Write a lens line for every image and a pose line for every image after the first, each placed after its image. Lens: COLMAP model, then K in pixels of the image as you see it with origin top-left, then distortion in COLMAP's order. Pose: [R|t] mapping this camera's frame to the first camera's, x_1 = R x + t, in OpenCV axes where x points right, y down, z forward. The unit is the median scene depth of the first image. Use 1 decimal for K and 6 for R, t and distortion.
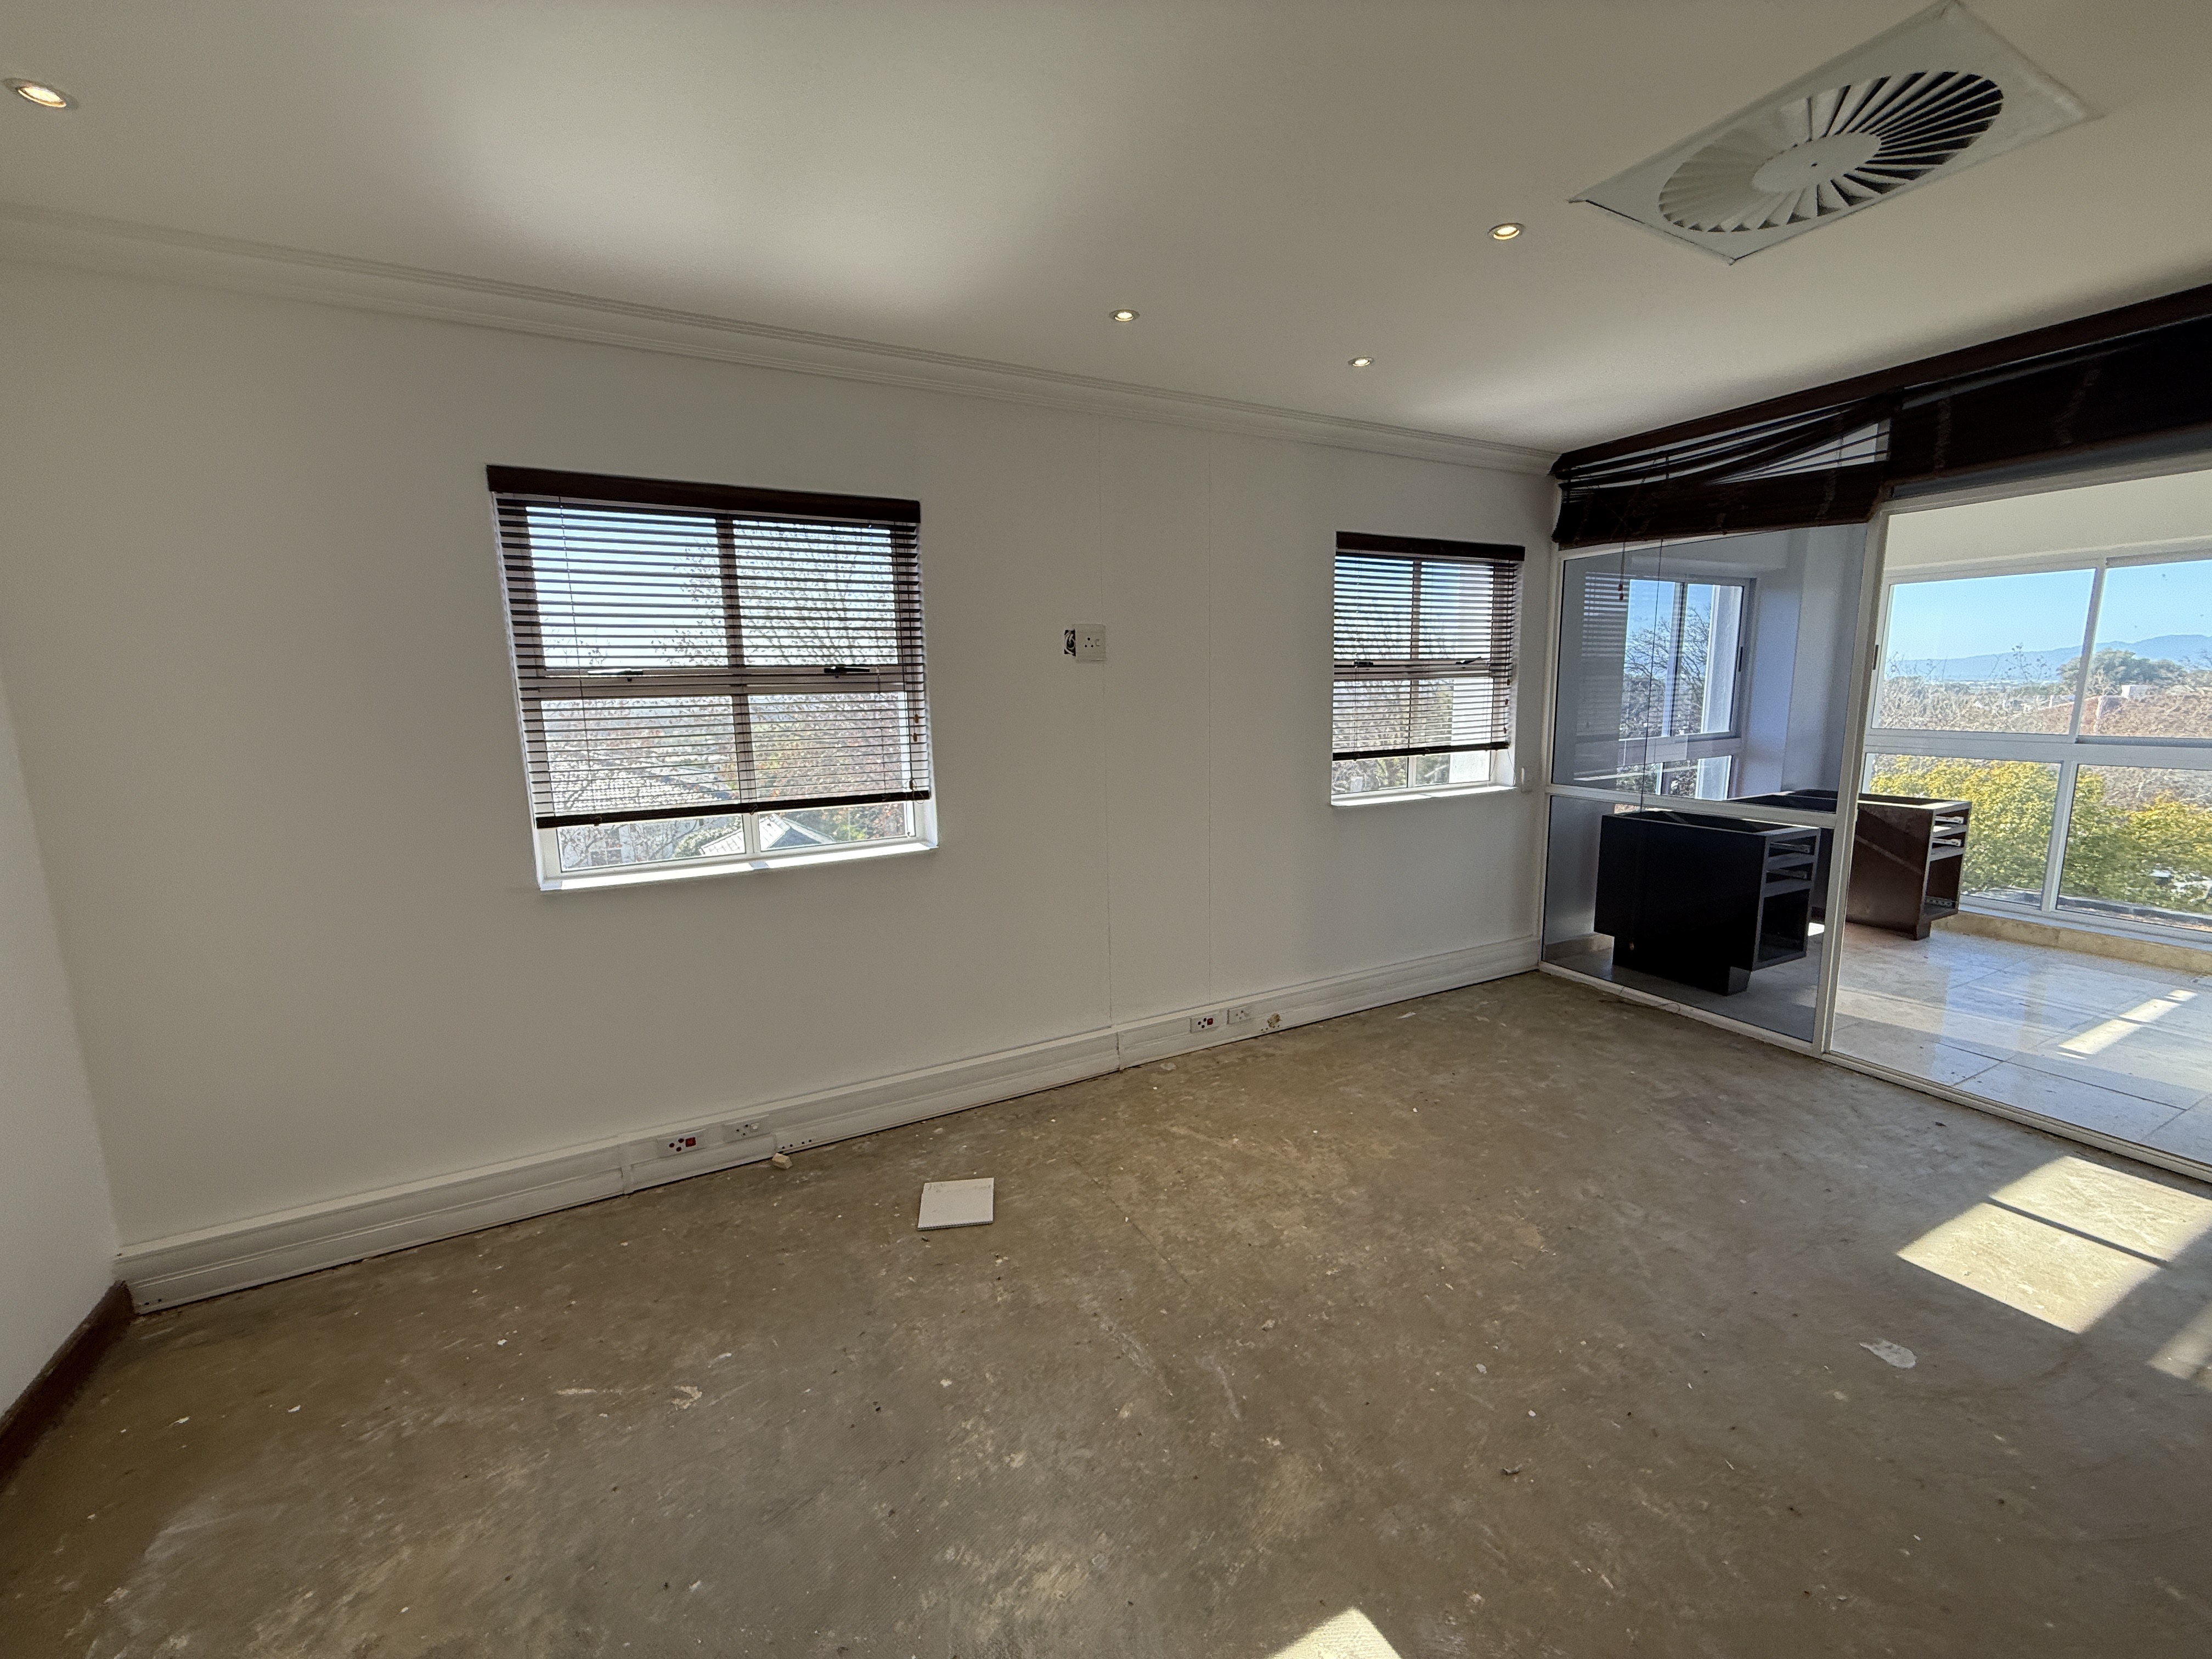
lens RADIAL K [[882.8, 0, 1098.5], [0, 882.8, 828.6], [0, 0, 1]] dist [0.000486, -0.000555]
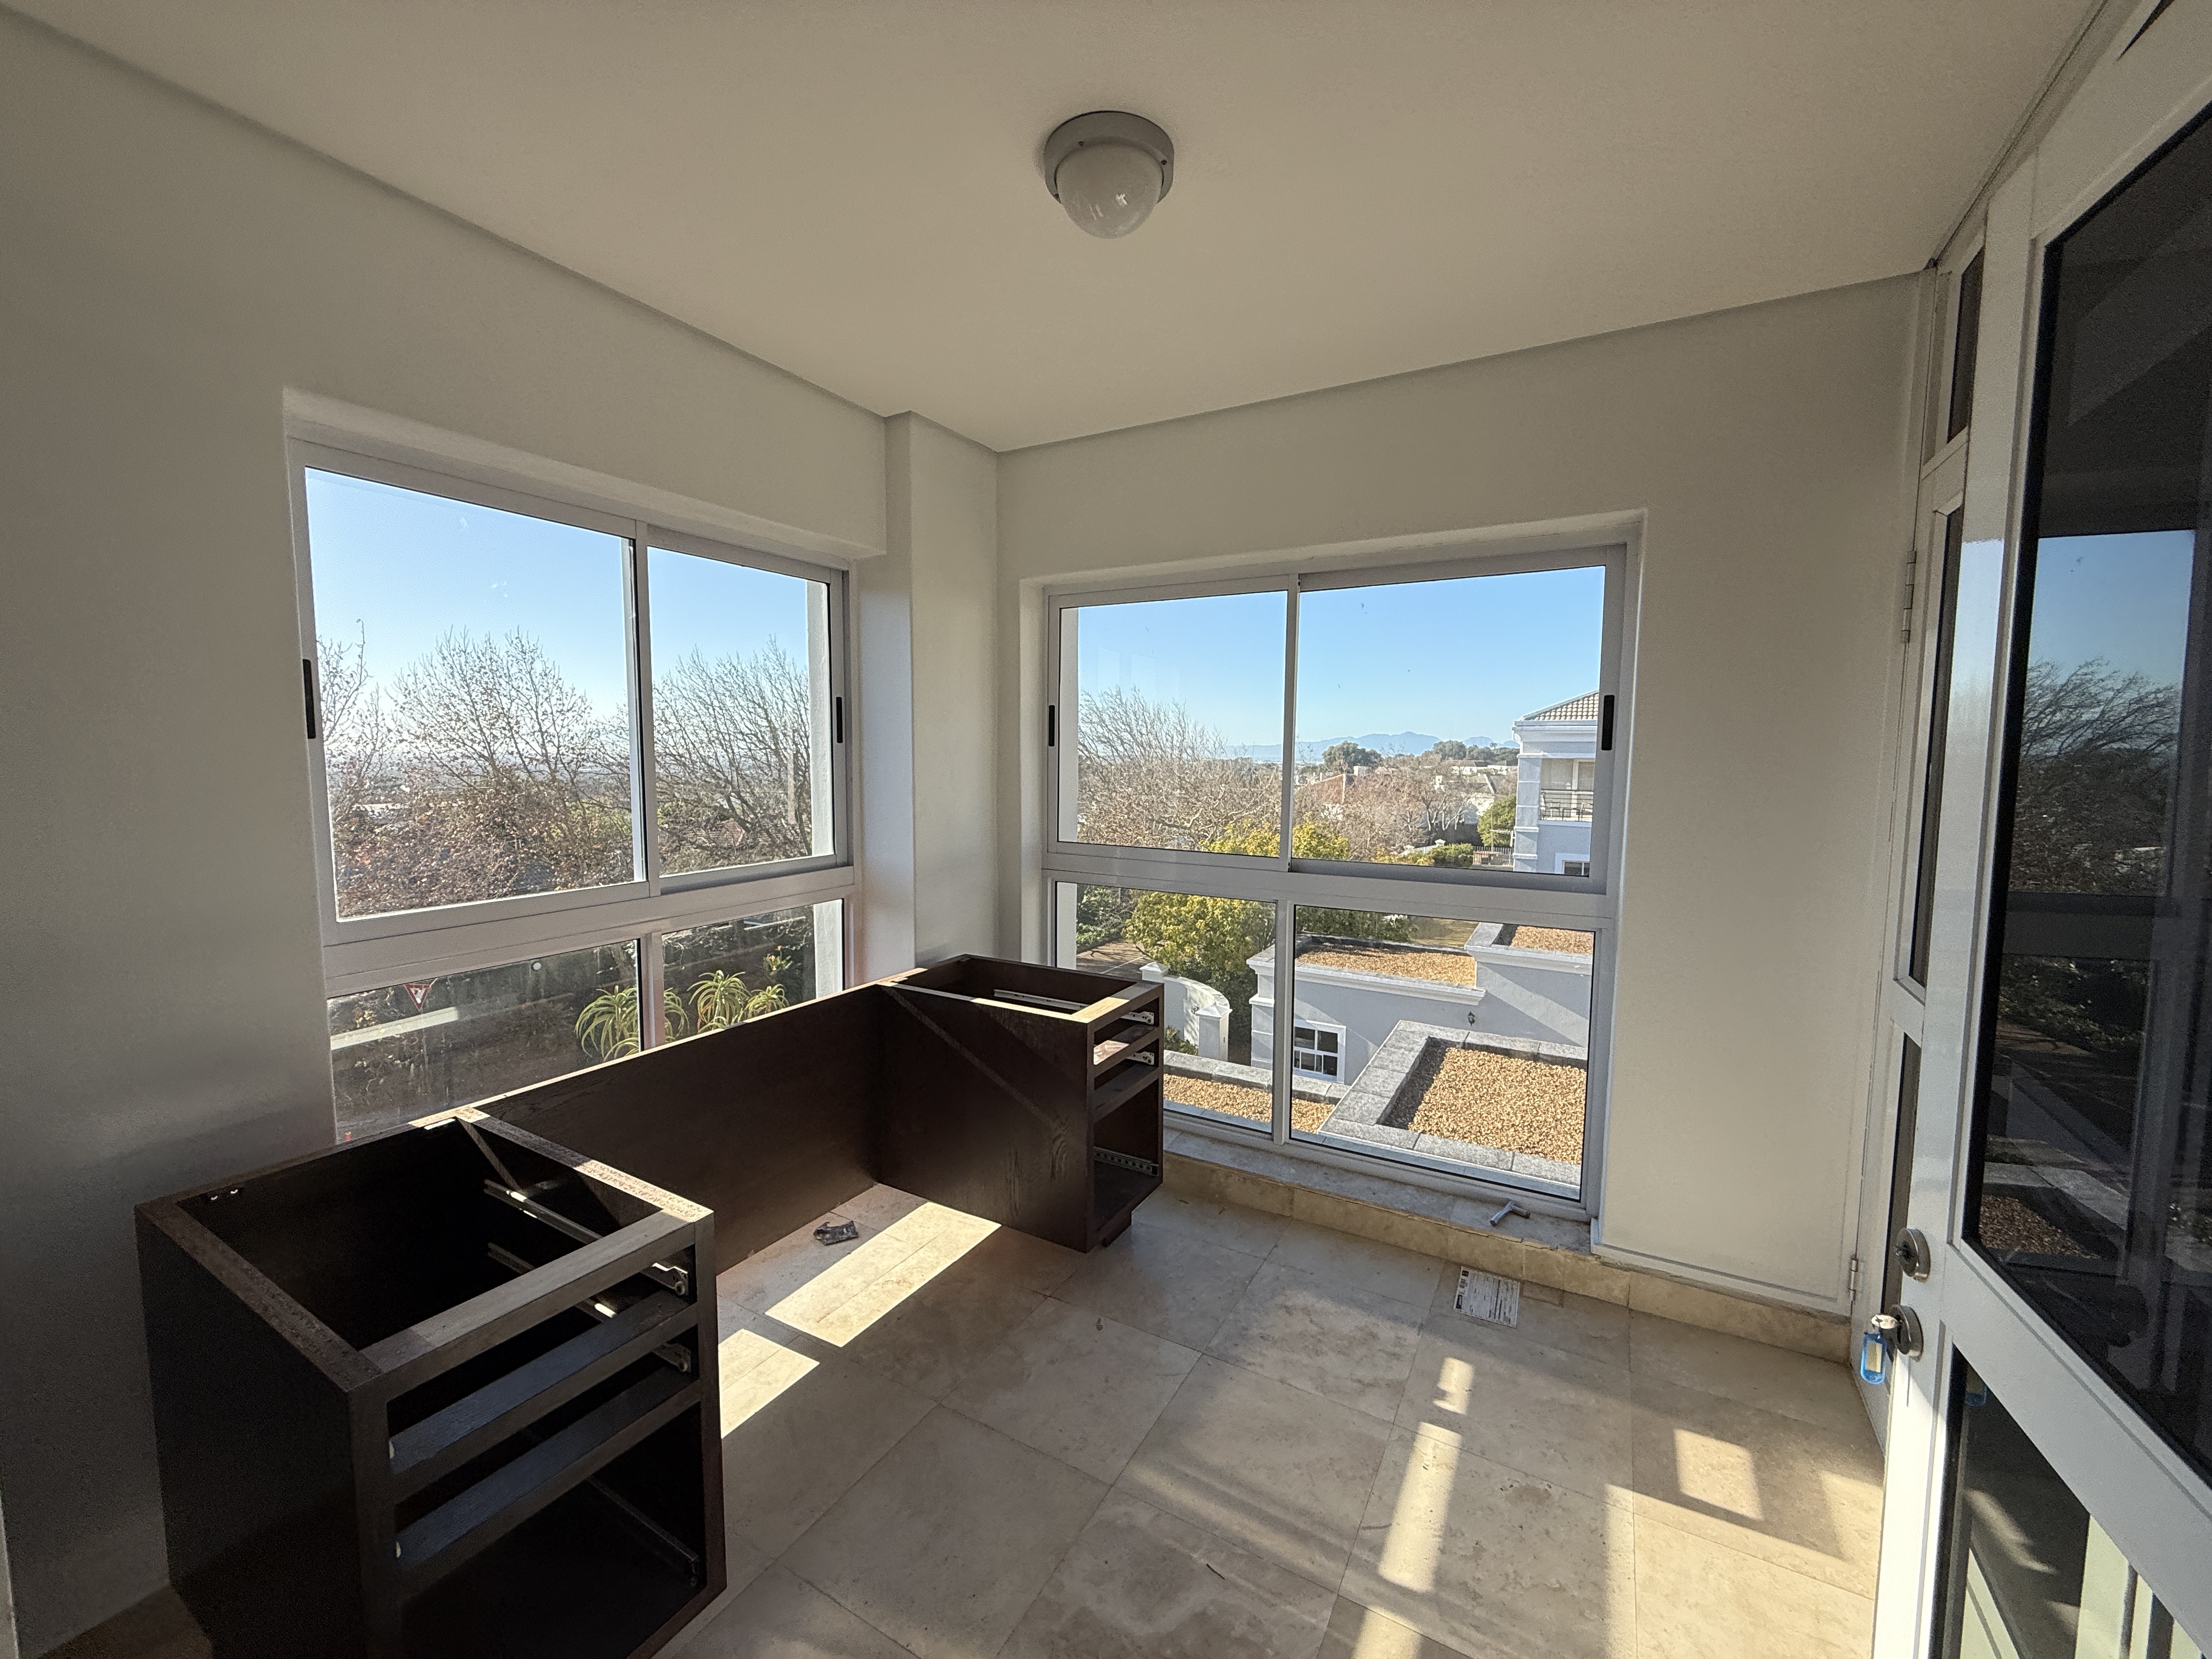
lens RADIAL K [[882.8, 0, 1098.5], [0, 882.8, 828.6], [0, 0, 1]] dist [0.000486, -0.000555]
pose [[0.841330, -0.023567, 0.540007, 0.595802], [0.065511, 0.996130, -0.058593, -0.088717], [-0.536537, 0.084673, 0.839618, 0.495843]]
